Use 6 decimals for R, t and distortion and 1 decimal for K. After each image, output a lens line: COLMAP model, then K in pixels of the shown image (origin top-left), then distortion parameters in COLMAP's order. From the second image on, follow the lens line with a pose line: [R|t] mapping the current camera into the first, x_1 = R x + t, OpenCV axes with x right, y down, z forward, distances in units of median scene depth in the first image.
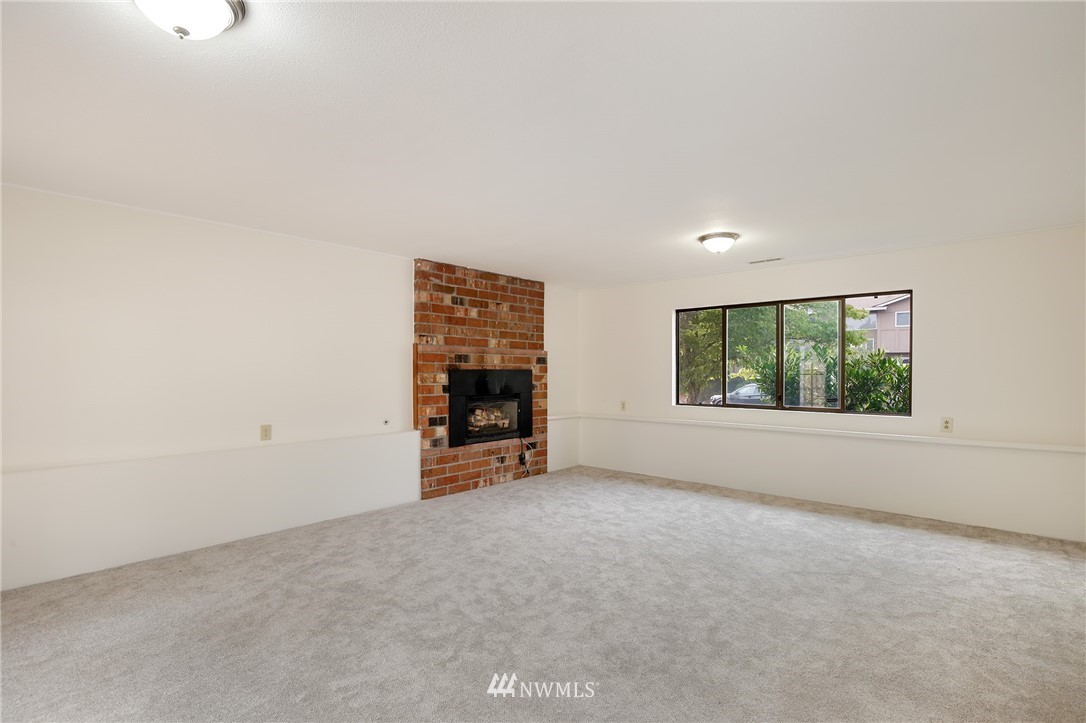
lens RADIAL K [[534.4, 0, 546.2], [0, 534.4, 384.9], [0, 0, 1]] dist [0.000584, 0.000030]
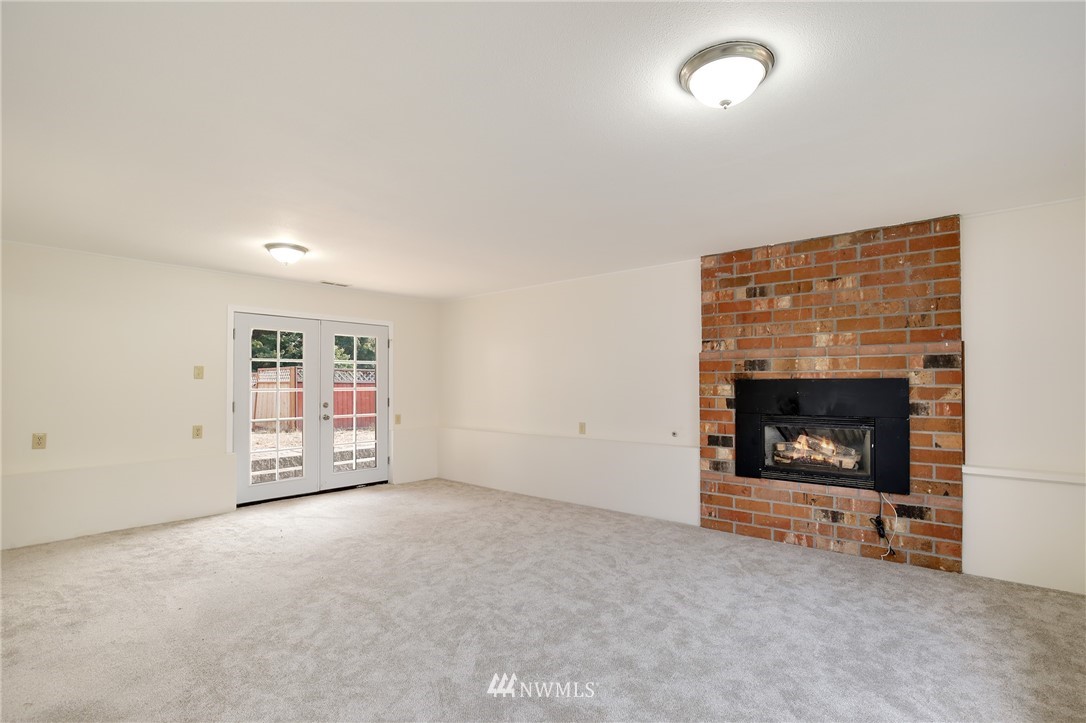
lens RADIAL K [[534.4, 0, 546.2], [0, 534.4, 384.9], [0, 0, 1]] dist [0.000584, 0.000030]
pose [[0.012815, 0.001760, -0.999916, 0.598367], [-0.024026, 0.999710, 0.001452, -0.014186], [0.999629, 0.024005, 0.012854, 0.667031]]
